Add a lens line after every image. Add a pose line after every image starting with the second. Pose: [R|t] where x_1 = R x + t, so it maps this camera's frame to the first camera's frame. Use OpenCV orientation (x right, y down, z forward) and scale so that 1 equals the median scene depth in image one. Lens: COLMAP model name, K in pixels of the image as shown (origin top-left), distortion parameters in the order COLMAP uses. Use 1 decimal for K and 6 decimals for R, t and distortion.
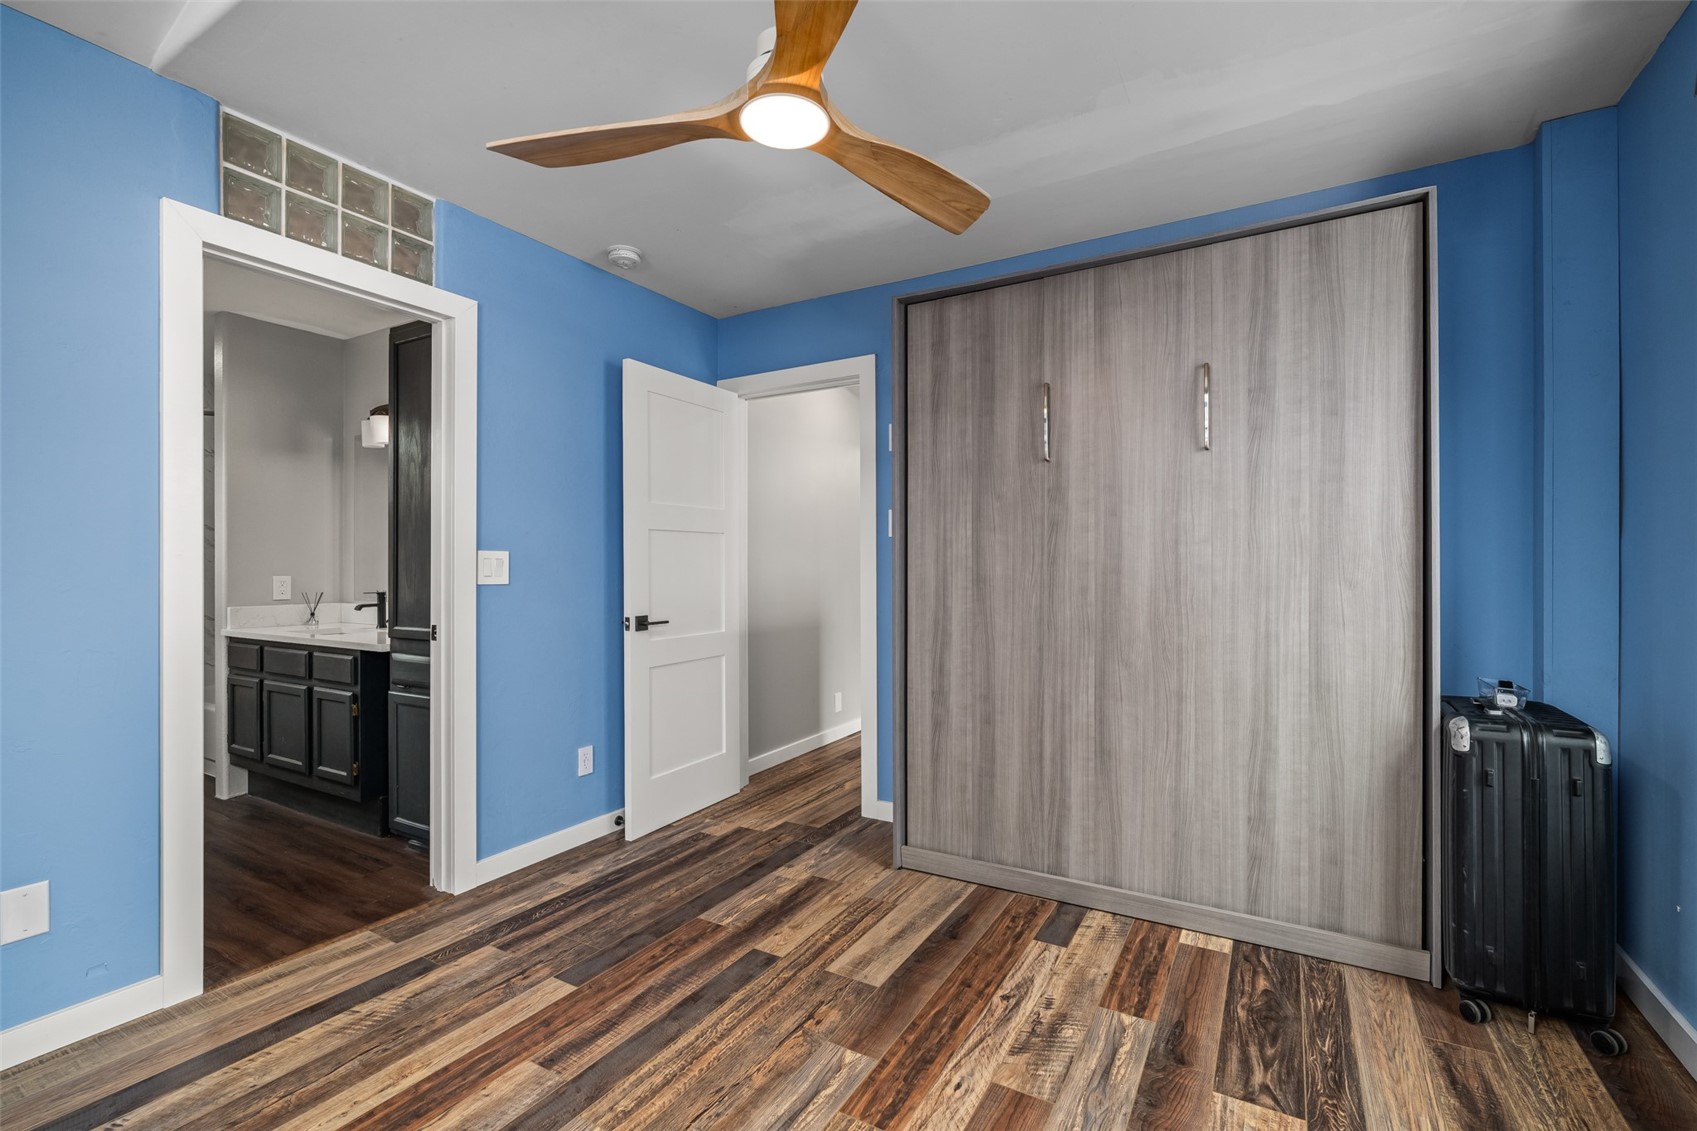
lens RADIAL K [[755.1, 0, 848.7], [0, 755.1, 566.8], [0, 0, 1]] dist [-0.002699, -0.001284]
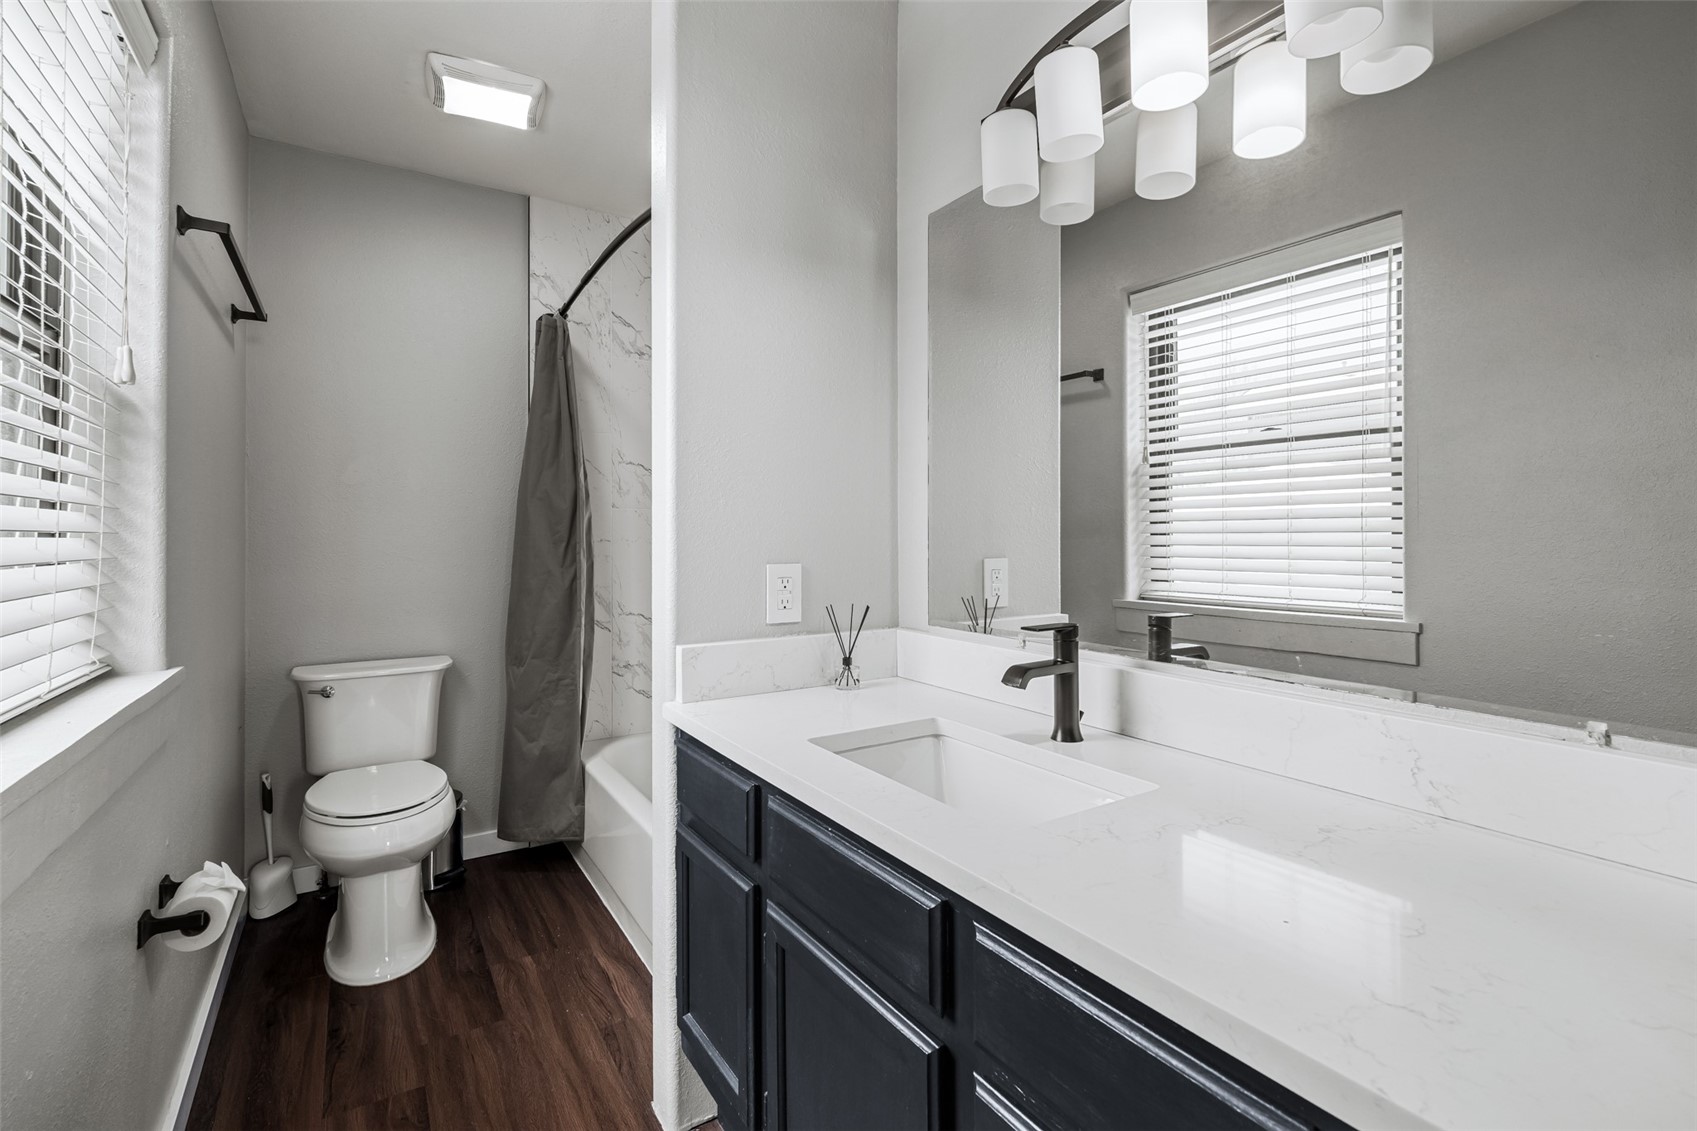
lens RADIAL K [[755.1, 0, 848.3], [0, 755.1, 553.2], [0, 0, 1]] dist [-0.002699, -0.001284]
pose [[0.886772, 0.013402, -0.462013, -0.541084], [-0.010337, 0.999905, 0.009164, 0.002315], [0.462092, -0.003350, 0.886826, 0.662857]]
